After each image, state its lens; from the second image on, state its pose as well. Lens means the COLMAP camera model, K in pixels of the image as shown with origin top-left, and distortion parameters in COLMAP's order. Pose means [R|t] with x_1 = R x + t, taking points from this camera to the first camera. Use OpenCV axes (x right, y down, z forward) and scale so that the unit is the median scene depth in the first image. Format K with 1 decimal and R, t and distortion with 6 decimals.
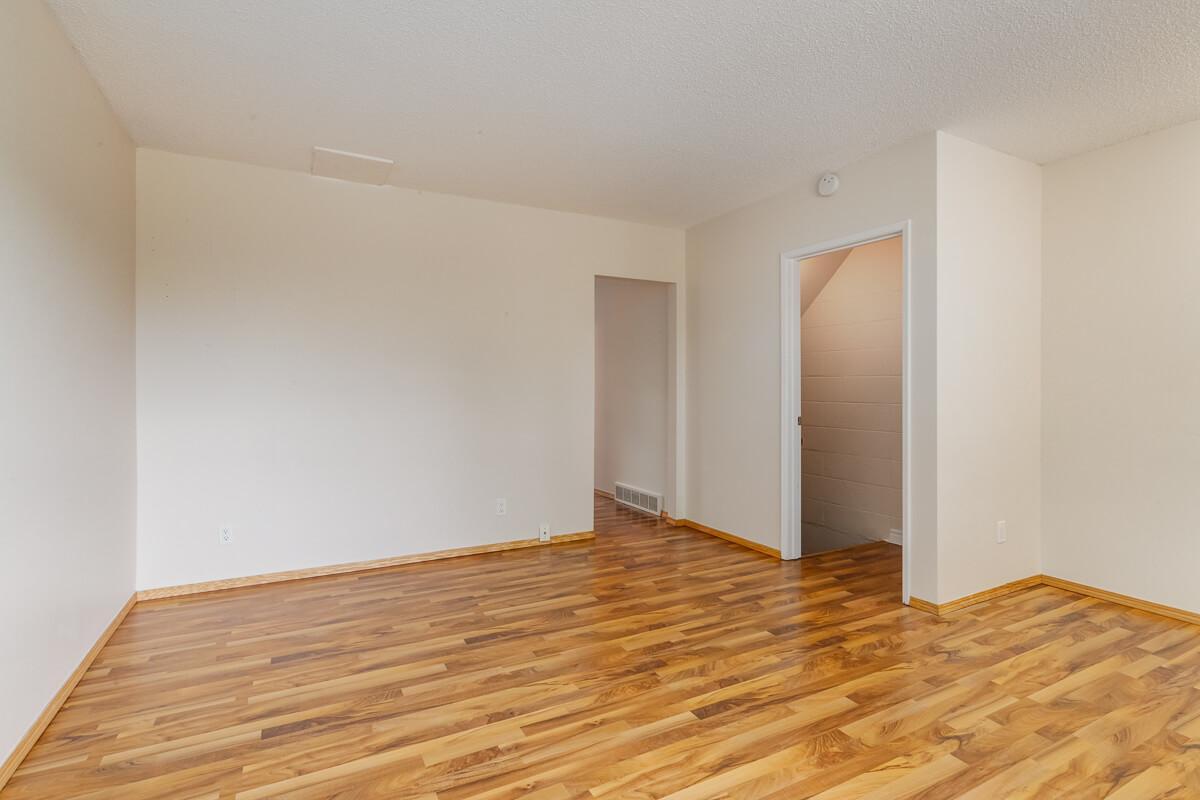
lens RADIAL K [[598.4, 0, 604.4], [0, 598.4, 392.8], [0, 0, 1]] dist [-0.000330, 0.000244]
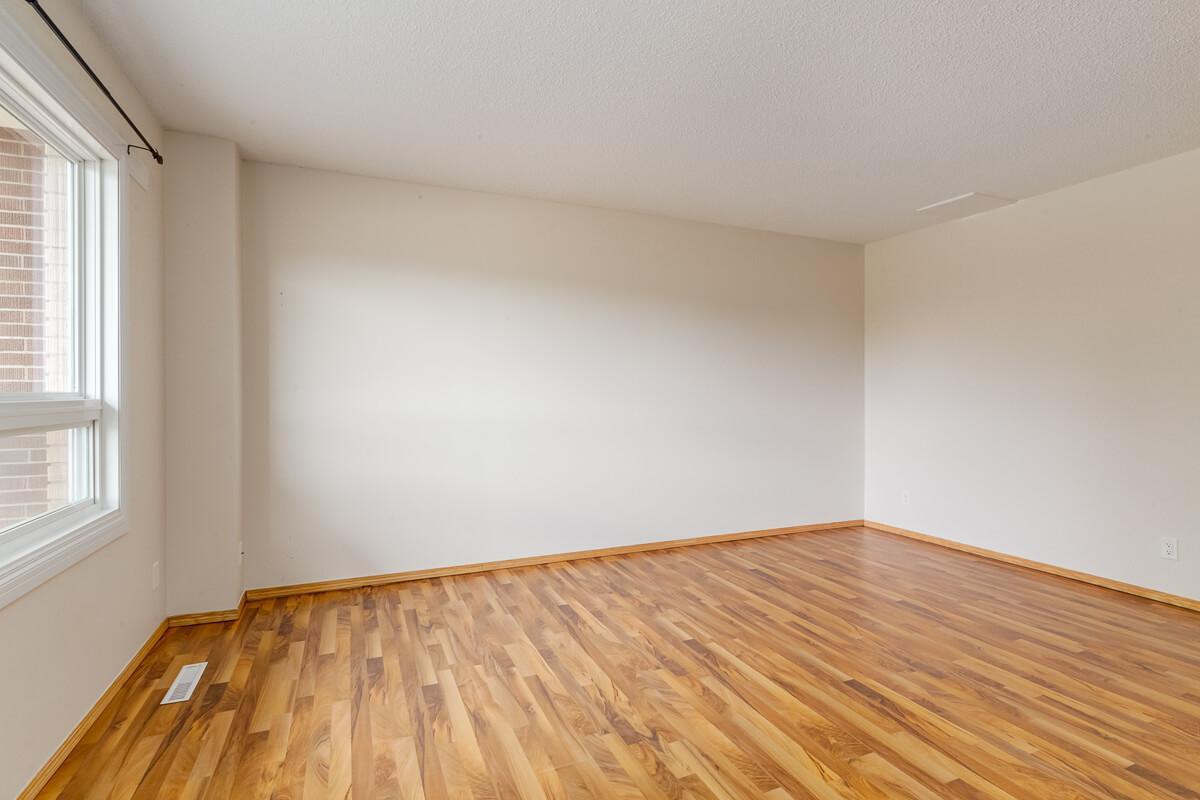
lens RADIAL K [[598.4, 0, 601.8], [0, 598.4, 397.8], [0, 0, 1]] dist [-0.000330, 0.000244]
pose [[-0.099665, 0.007922, -0.994990, 1.179962], [-0.012317, 0.999882, 0.009194, -0.015165], [0.994945, 0.013171, -0.099556, 0.548452]]
